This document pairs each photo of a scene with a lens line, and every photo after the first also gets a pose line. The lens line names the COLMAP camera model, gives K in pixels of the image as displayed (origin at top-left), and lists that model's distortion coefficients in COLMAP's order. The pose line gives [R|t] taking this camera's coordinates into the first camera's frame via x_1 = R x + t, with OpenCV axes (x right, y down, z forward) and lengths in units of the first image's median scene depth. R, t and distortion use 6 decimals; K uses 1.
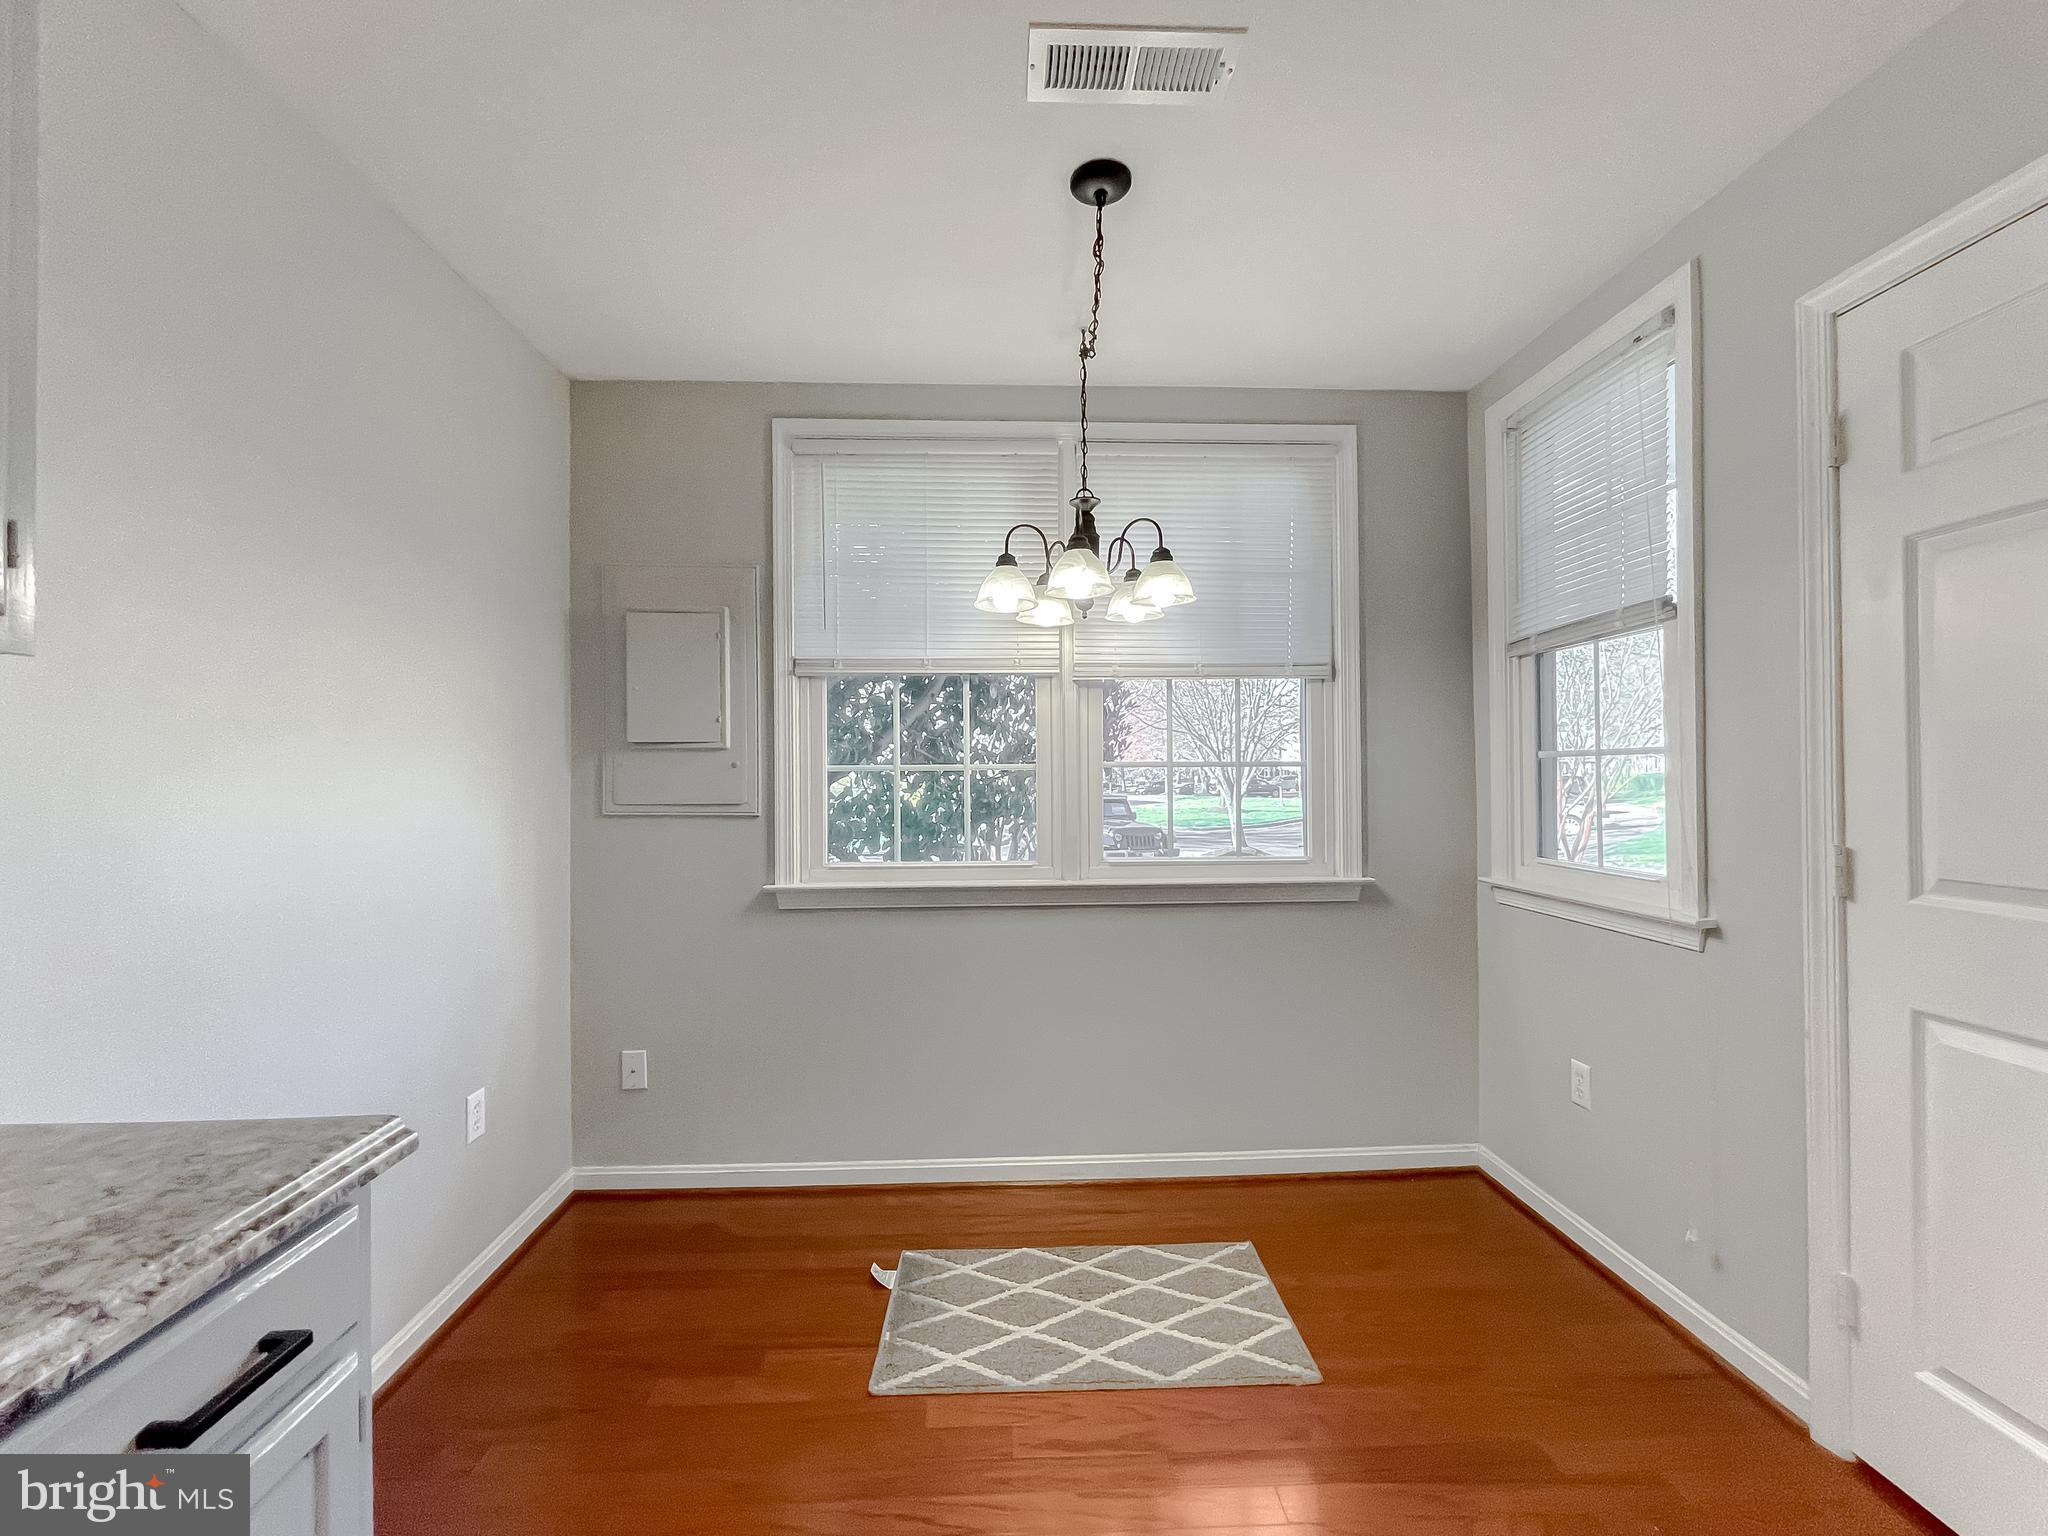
lens RADIAL K [[838.4, 0, 1017.4], [0, 838.4, 774.0], [0, 0, 1]] dist [-0.013915, -0.000060]
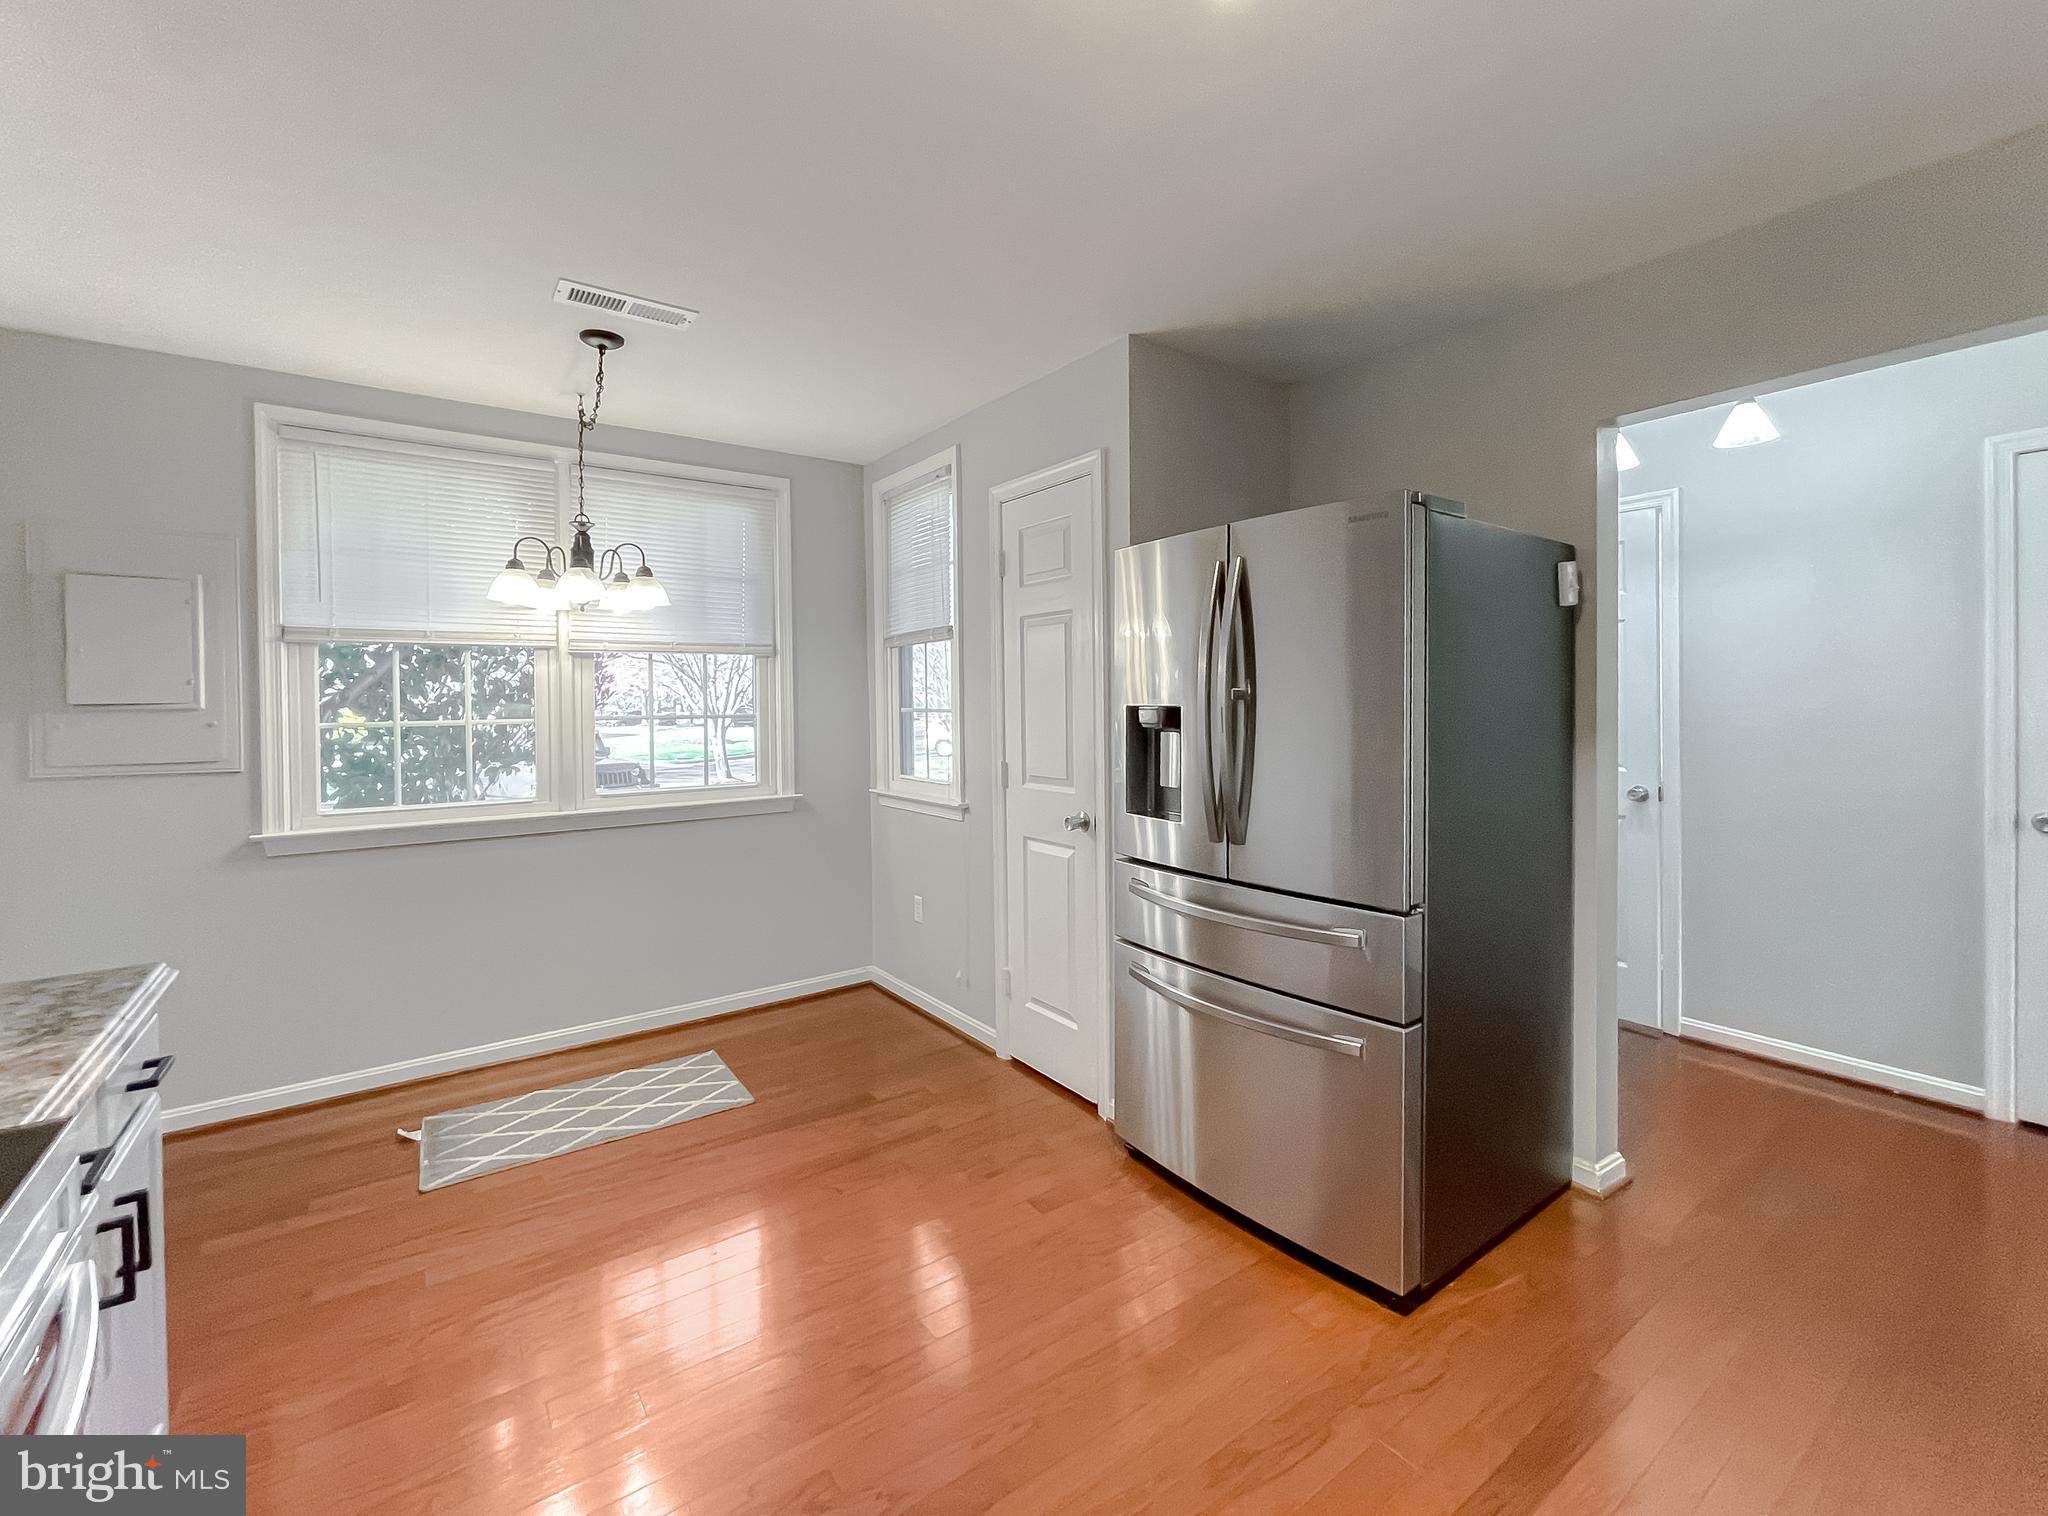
lens RADIAL K [[872.1, 0, 1027.8], [0, 872.1, 704.4], [0, 0, 1]] dist [-0.000344, -0.000156]
pose [[0.830305, -0.005649, 0.557280, -0.100232], [0.003593, 0.999982, 0.004784, -0.040599], [-0.557297, -0.001970, 0.830311, -0.518835]]
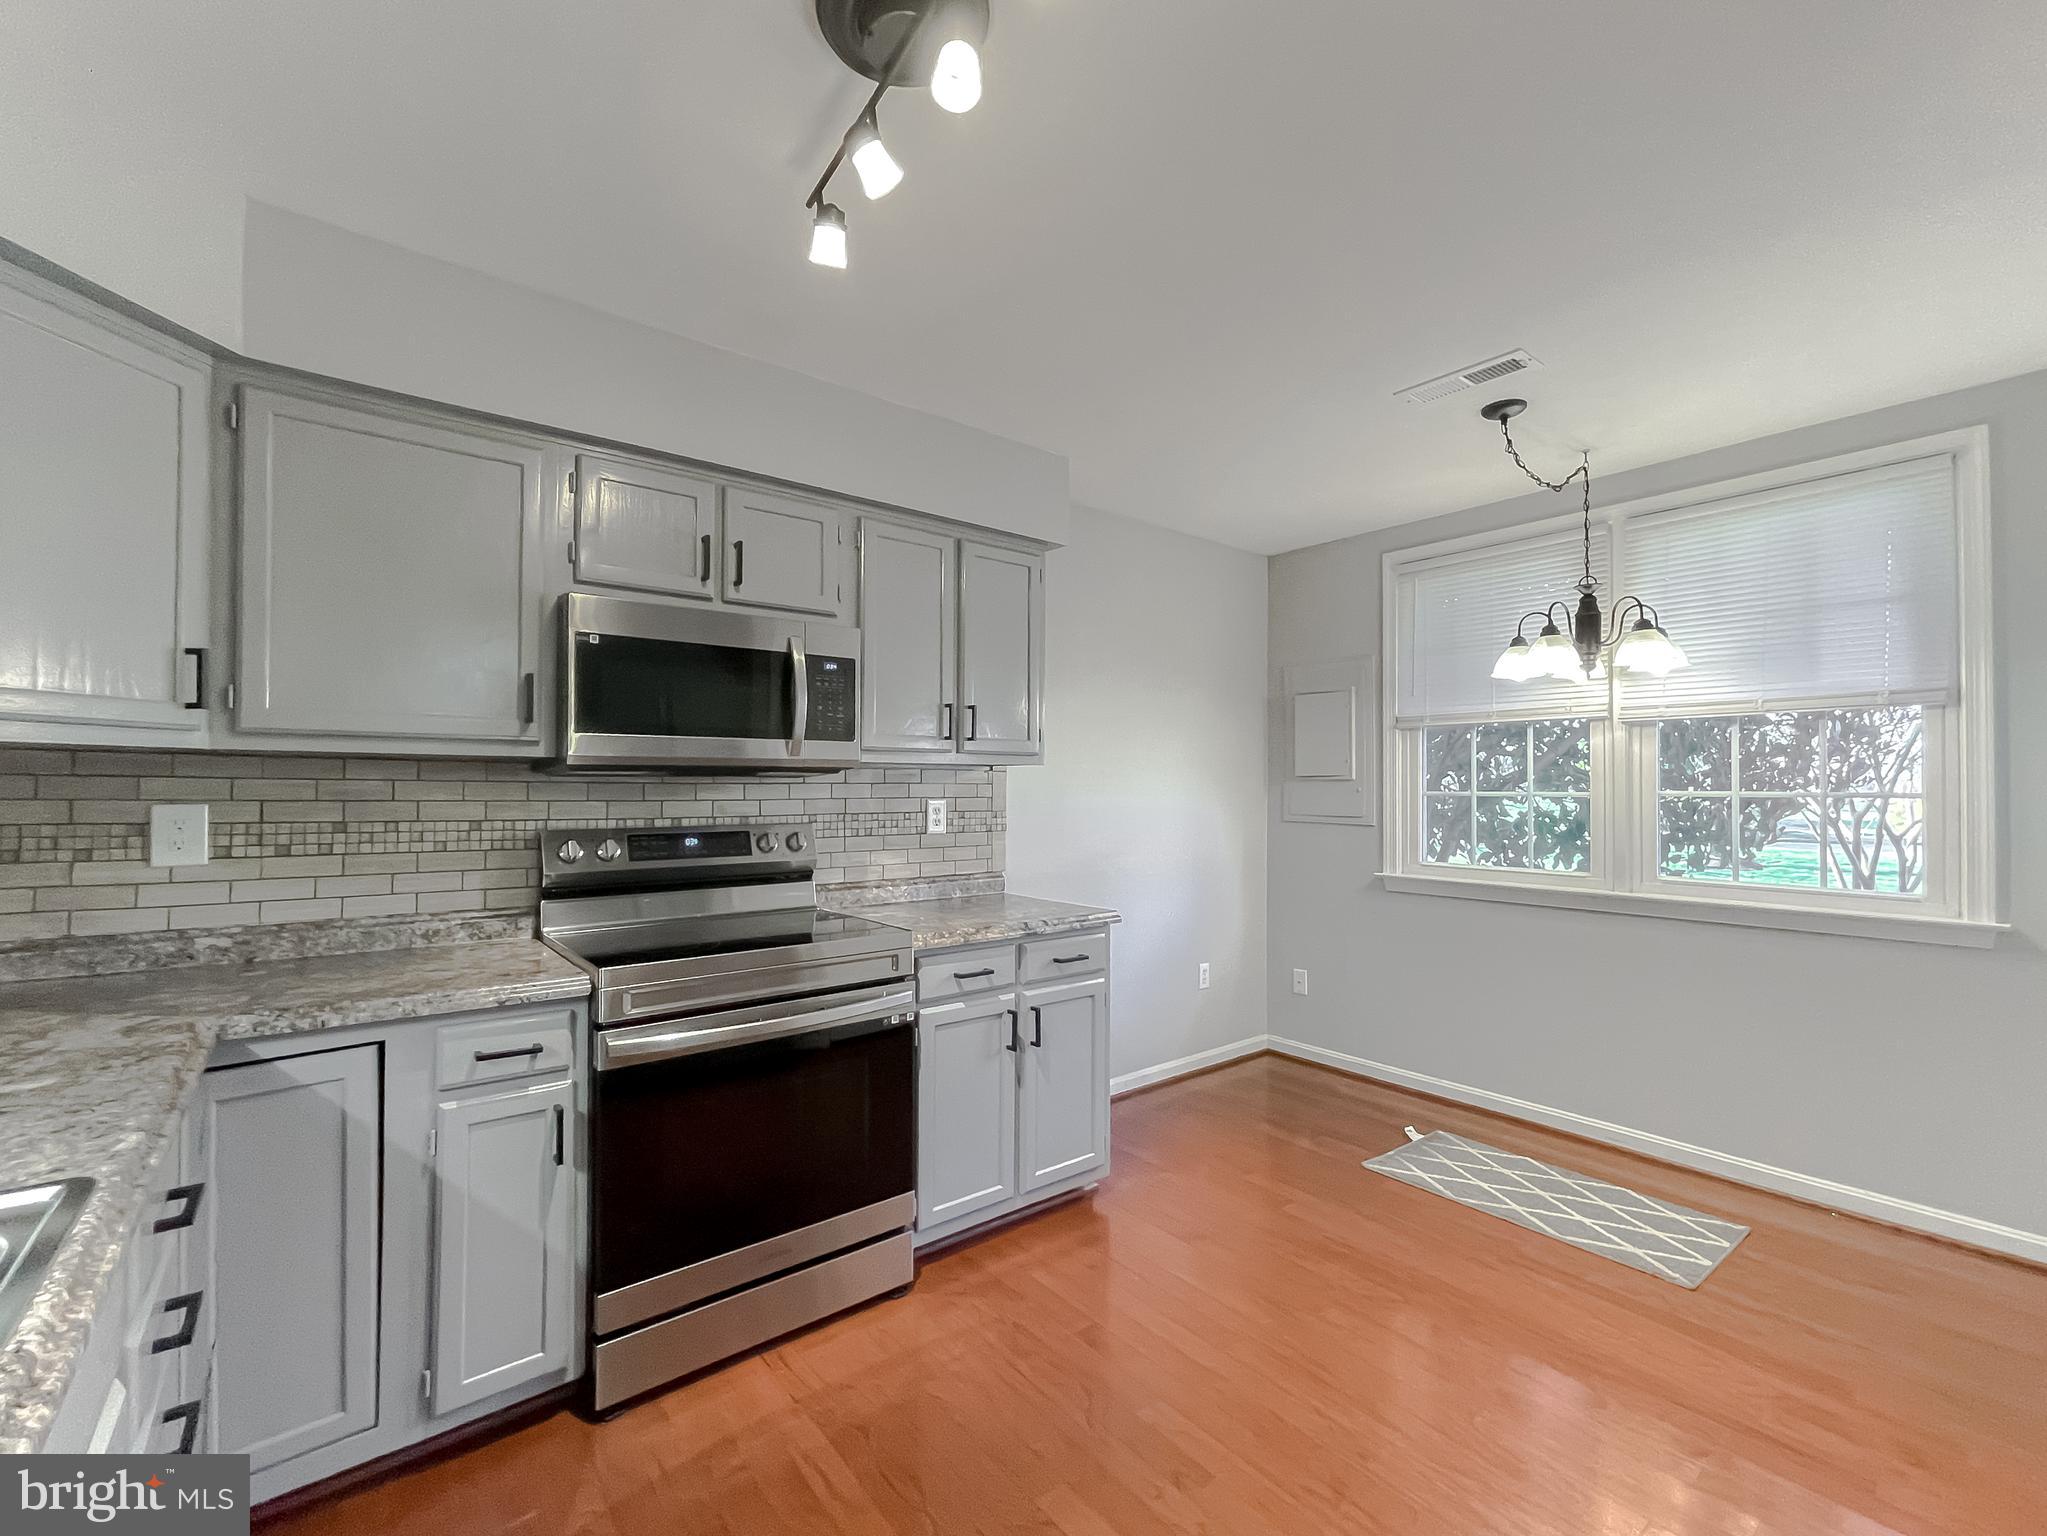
lens RADIAL K [[877.7, 0, 1023.5], [0, 877.7, 768.0], [0, 0, 1]] dist [-0.000256, 0.001174]
pose [[0.596882, -0.009451, -0.802273, 0.600004], [-0.003656, 0.999888, -0.014499, -0.028105], [0.802321, 0.011587, 0.596781, -0.446320]]
